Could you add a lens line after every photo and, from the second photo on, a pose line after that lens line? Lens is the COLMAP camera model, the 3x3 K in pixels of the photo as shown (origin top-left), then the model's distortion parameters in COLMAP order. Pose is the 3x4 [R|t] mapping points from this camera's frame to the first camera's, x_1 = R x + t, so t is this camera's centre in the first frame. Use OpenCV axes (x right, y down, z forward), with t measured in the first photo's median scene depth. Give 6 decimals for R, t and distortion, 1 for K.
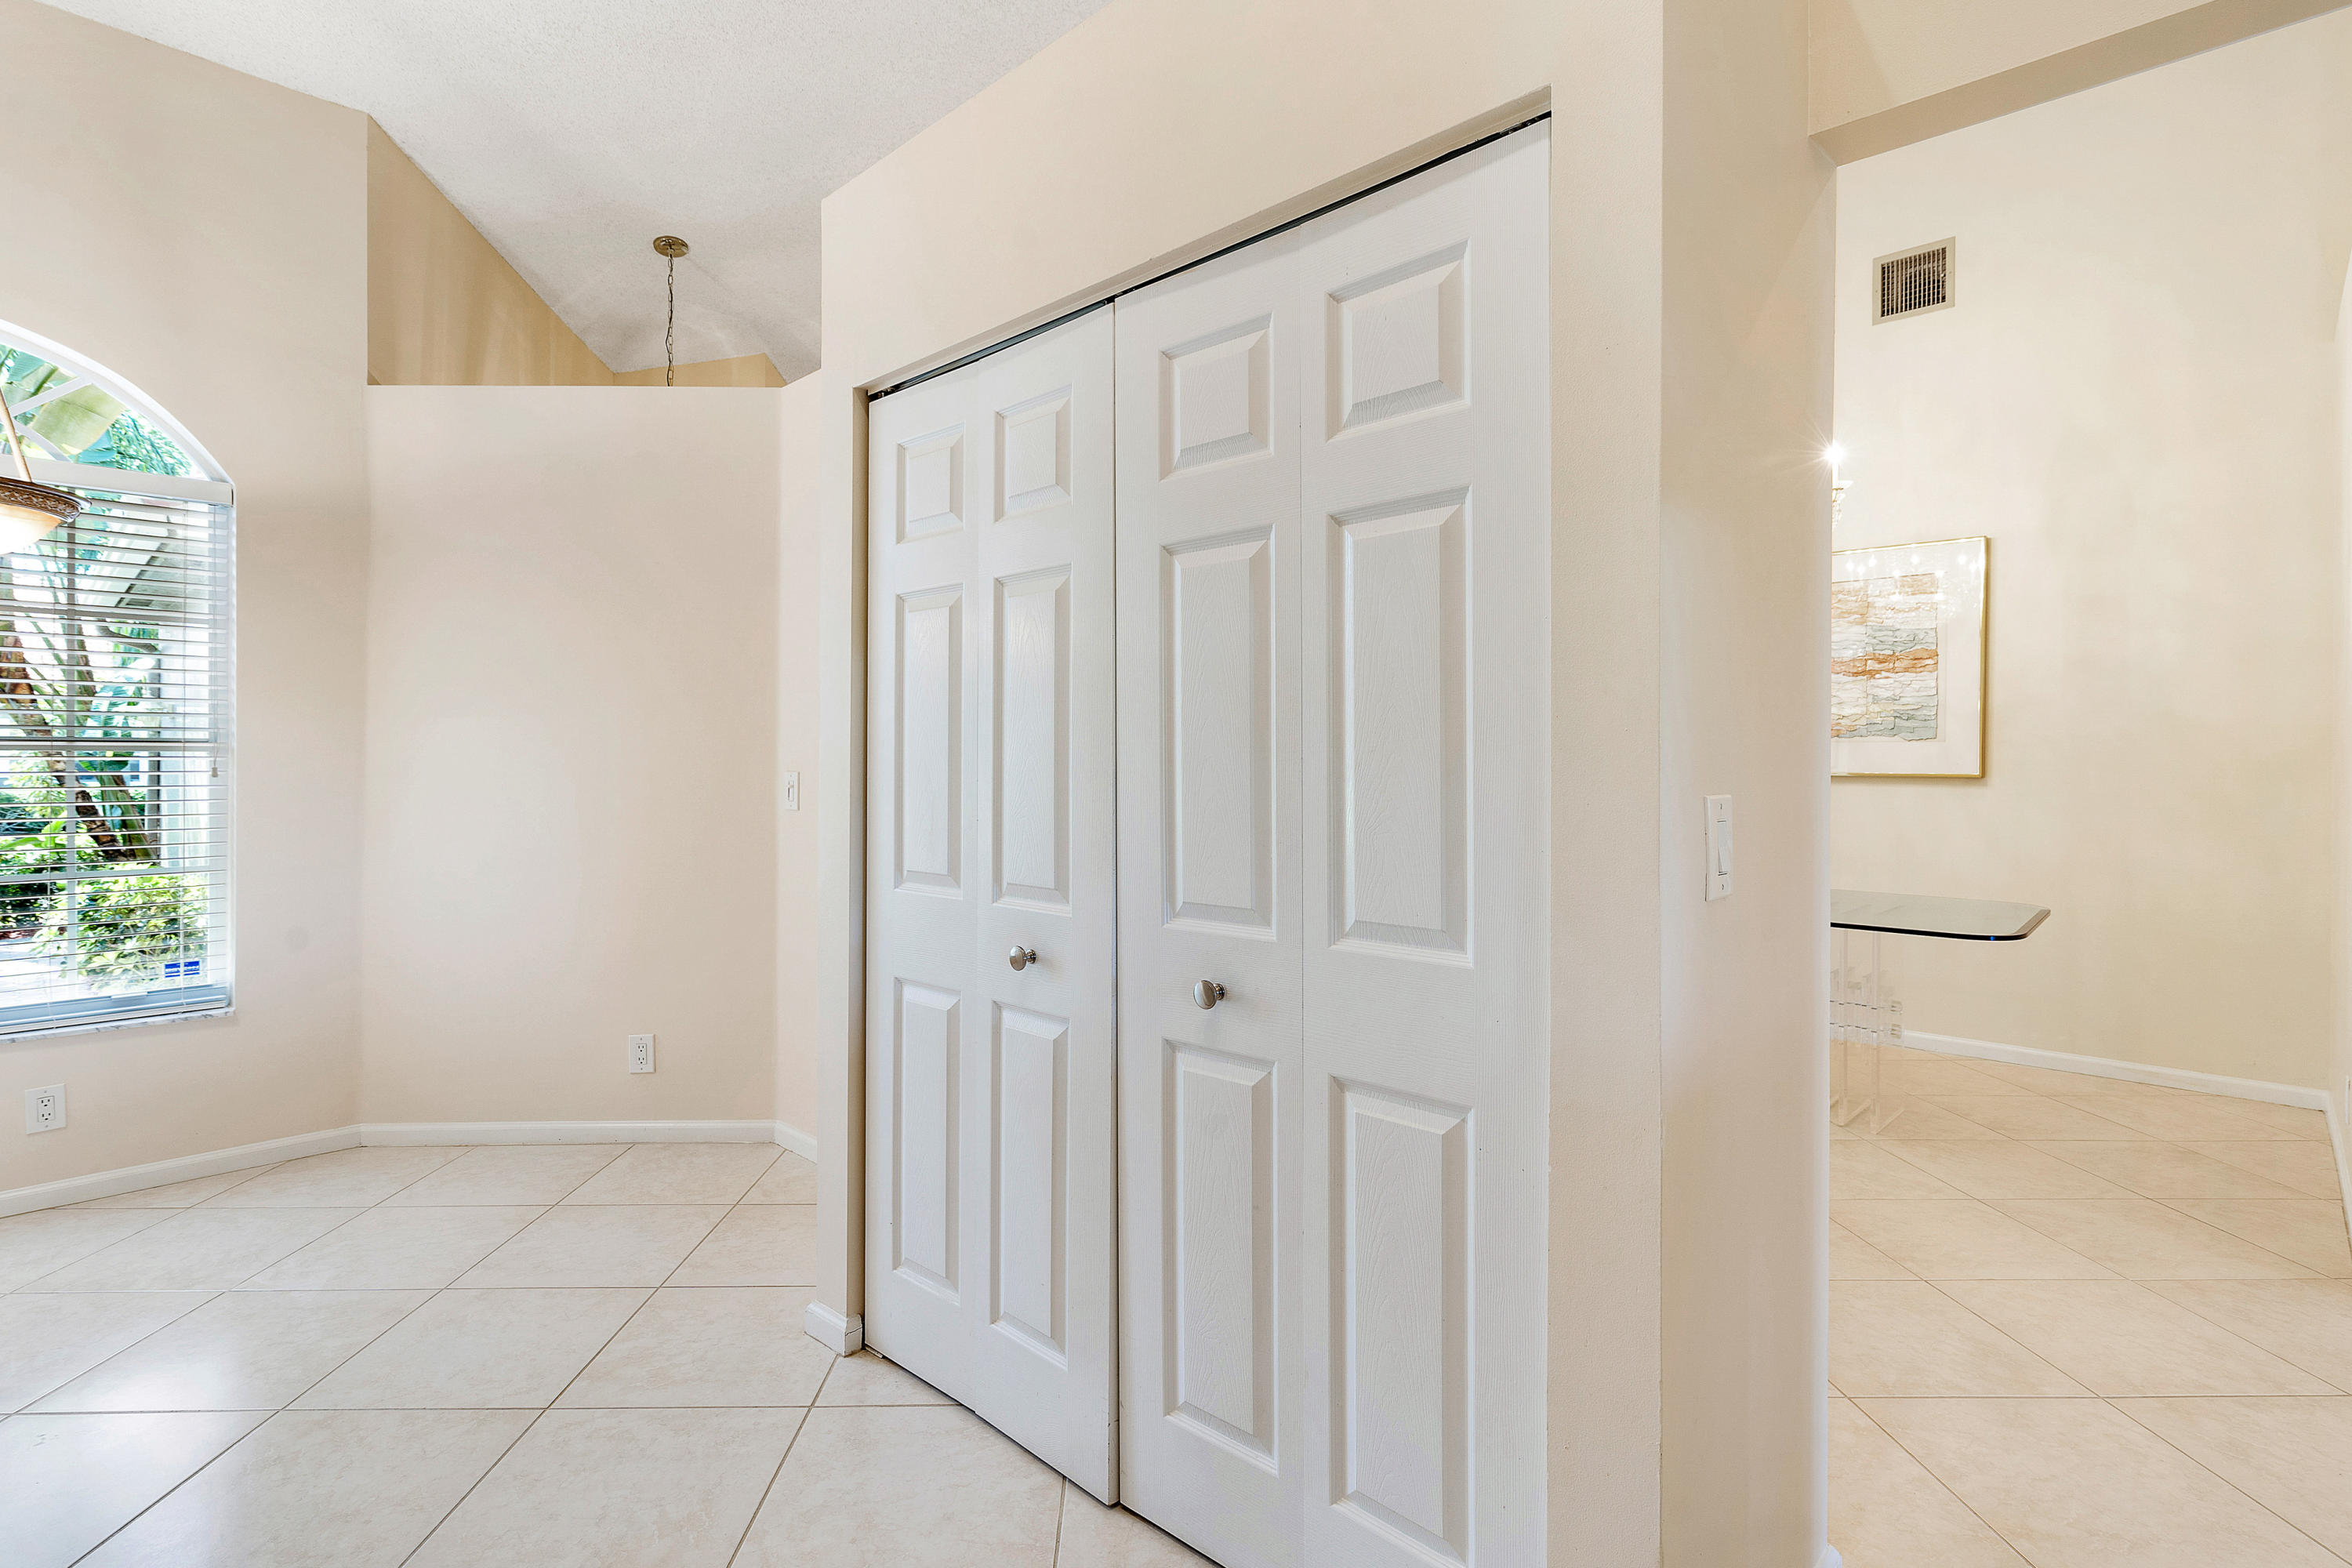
lens RADIAL K [[1168.3, 0, 1183.5], [0, 1168.3, 771.7], [0, 0, 1]] dist [0.005588, 0.000740]
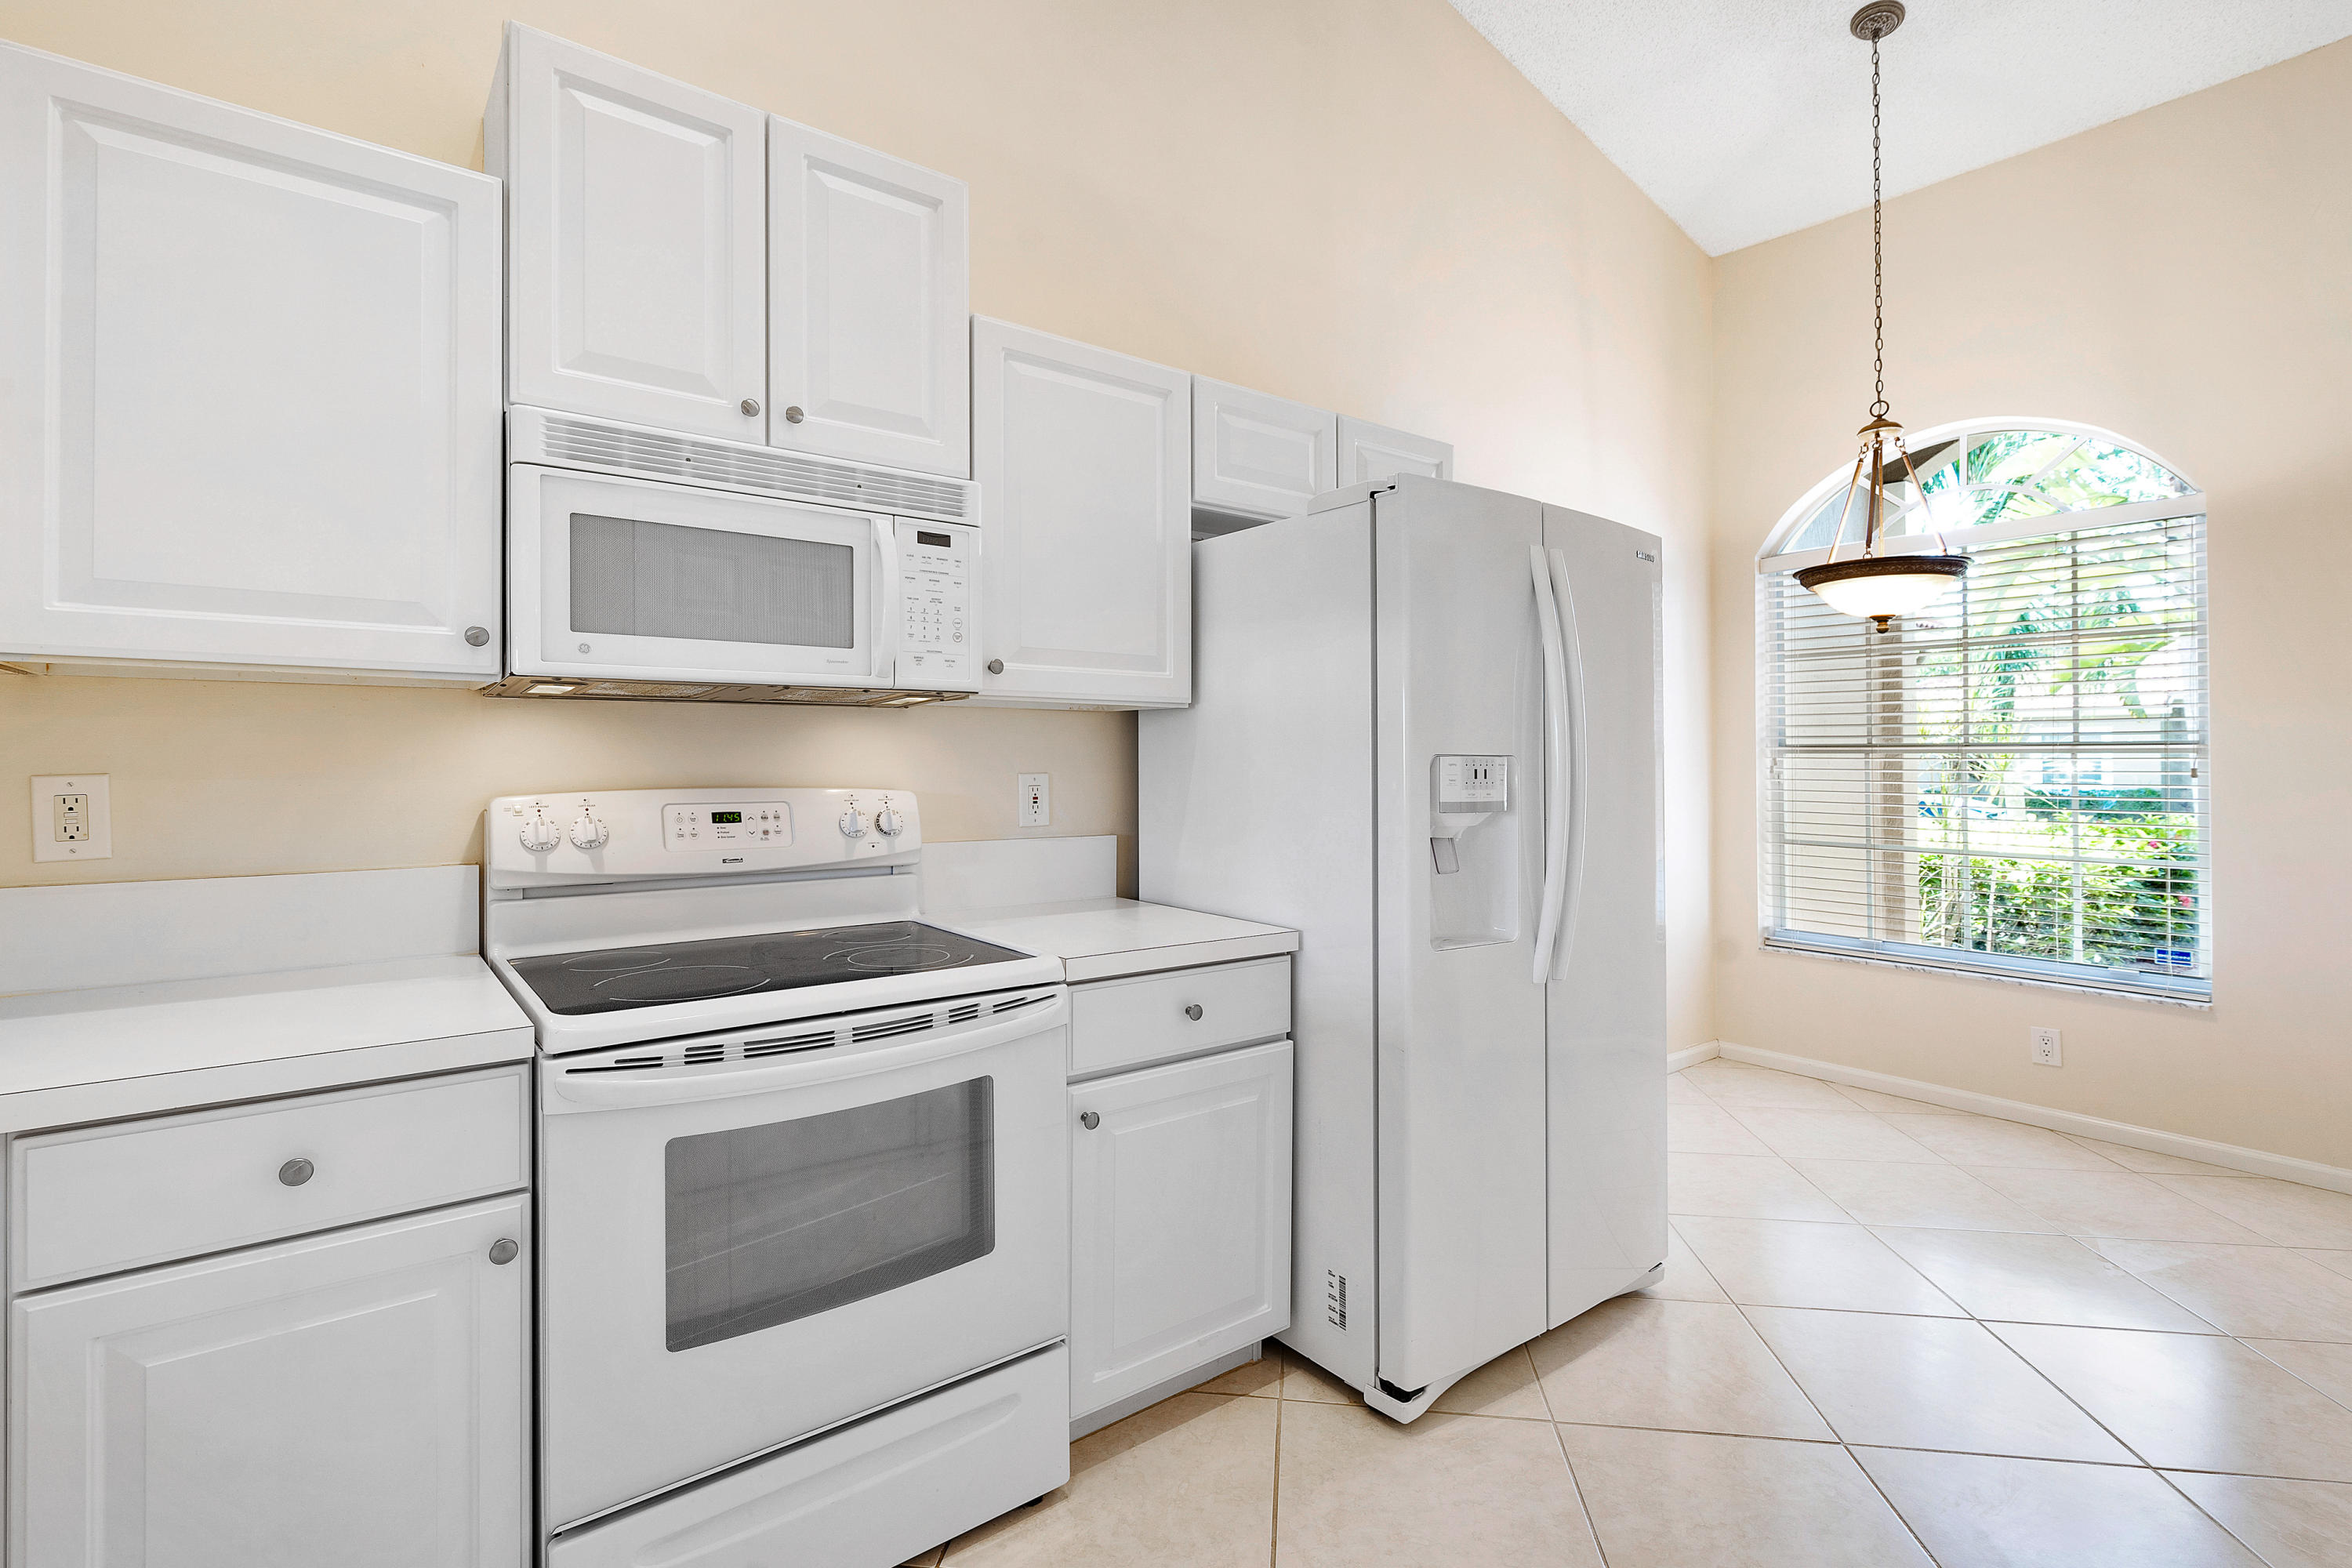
lens RADIAL K [[1077.0, 0, 1183.2], [0, 1077.0, 769.5], [0, 0, 1]] dist [-0.001855, -0.000099]
pose [[-0.143931, 0.007143, -0.989562, 0.260755], [-0.009676, 0.999916, 0.008625, -0.002054], [0.989540, 0.010816, -0.143849, 0.265726]]
